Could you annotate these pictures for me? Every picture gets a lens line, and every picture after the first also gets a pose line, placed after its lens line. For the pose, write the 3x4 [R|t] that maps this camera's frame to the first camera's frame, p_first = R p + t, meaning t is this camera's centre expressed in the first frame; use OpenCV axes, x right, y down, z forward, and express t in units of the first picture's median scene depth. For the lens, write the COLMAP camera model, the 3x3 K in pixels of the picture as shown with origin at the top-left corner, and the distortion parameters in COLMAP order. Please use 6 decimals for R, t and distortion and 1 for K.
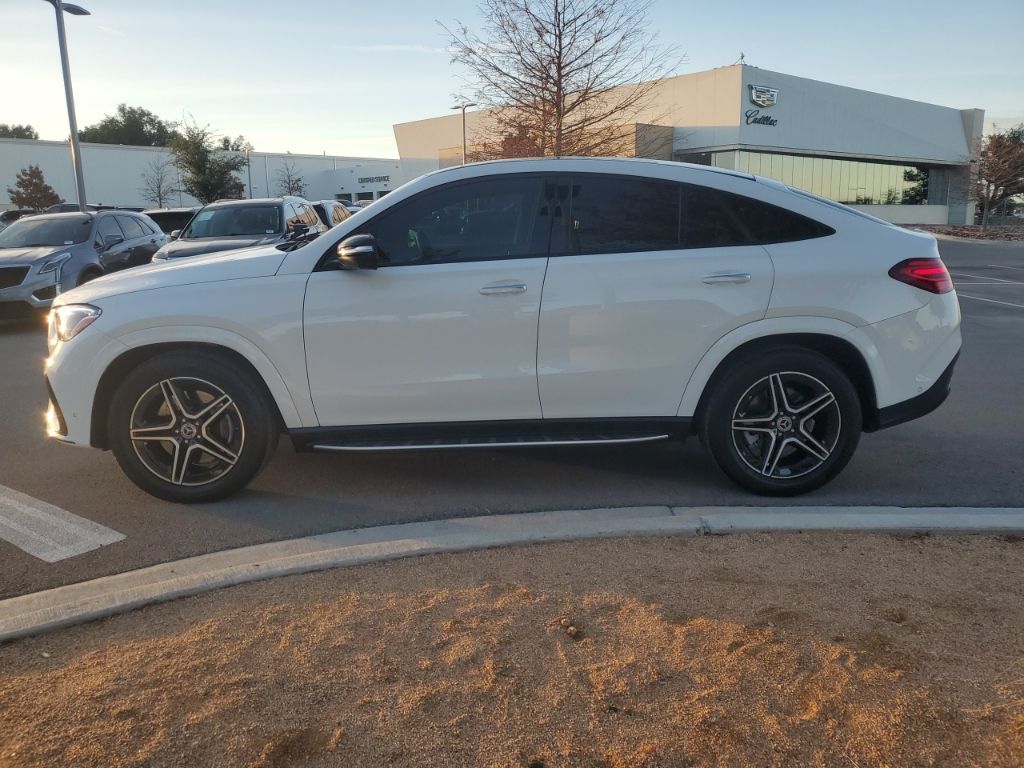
lens RADIAL K [[810.0, 0, 506.8], [0, 810.0, 385.9], [0, 0, 1]] dist [0.033415, -0.006545]
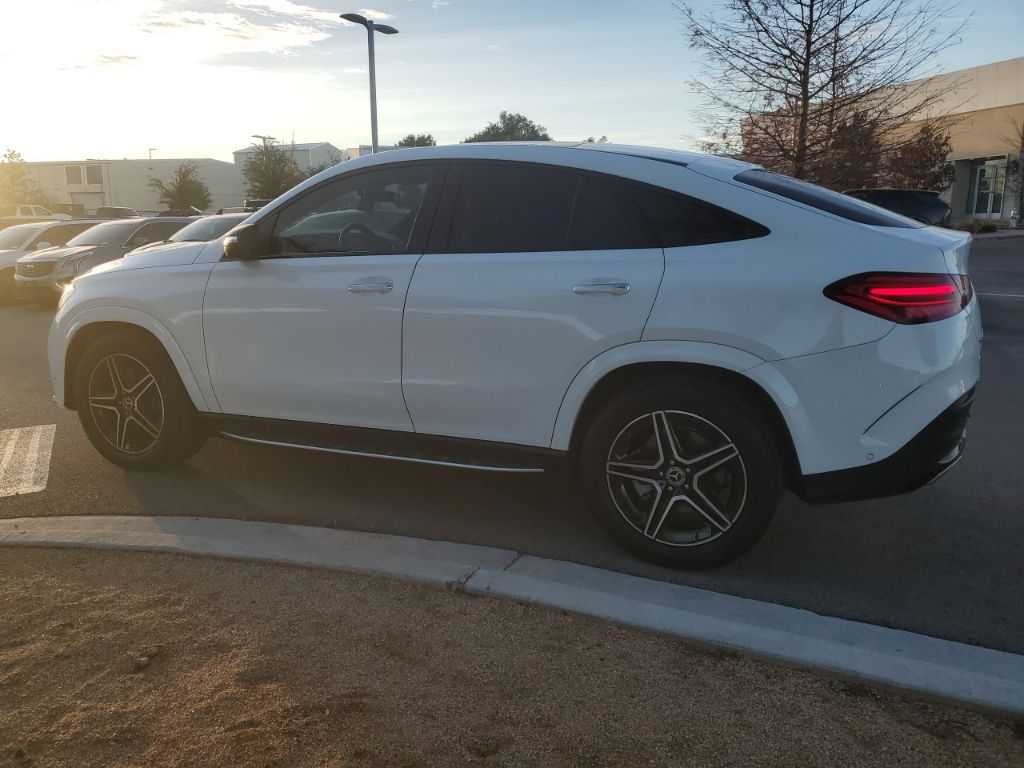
lens RADIAL K [[810.0, 0, 505.4], [0, 810.0, 387.0], [0, 0, 1]] dist [0.033415, -0.006545]
pose [[0.899667, 0.099165, -0.425165, 0.518748], [-0.097601, 0.994898, 0.025523, -0.043097], [0.425527, 0.018534, 0.904756, 0.220485]]
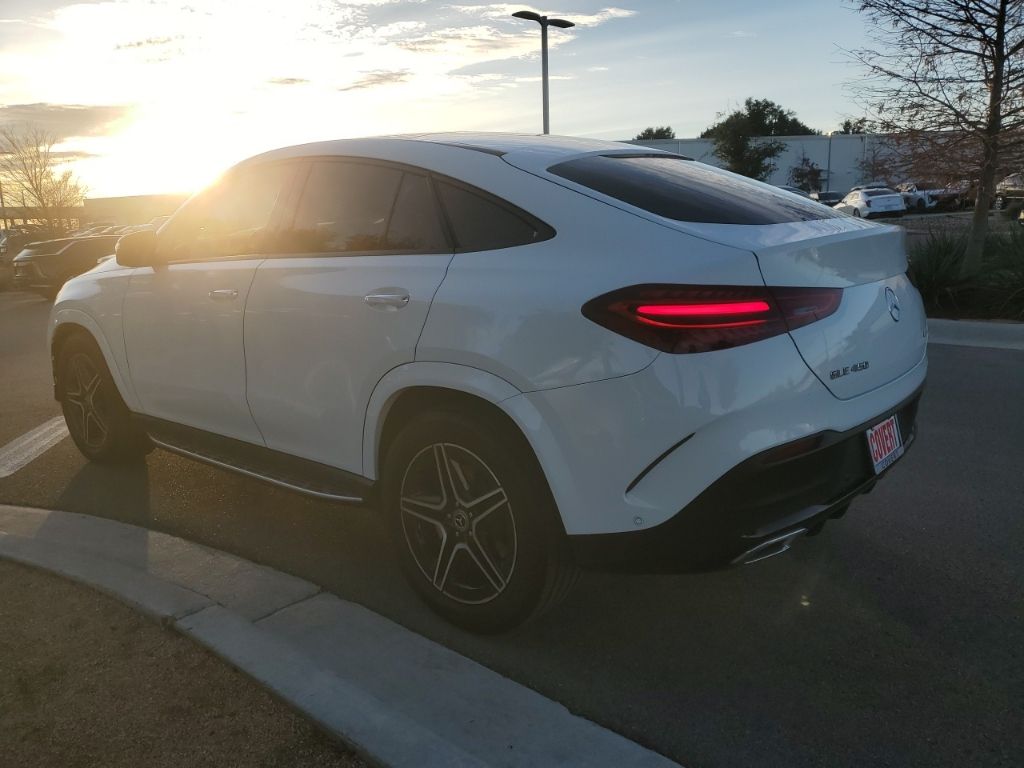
lens RADIAL K [[810.0, 0, 503.6], [0, 810.0, 383.5], [0, 0, 1]] dist [0.033415, -0.006545]
pose [[0.725433, 0.134136, -0.675096, 0.803757], [-0.125797, 0.990144, 0.061556, -0.110829], [0.676700, 0.040270, 0.735157, 0.529576]]
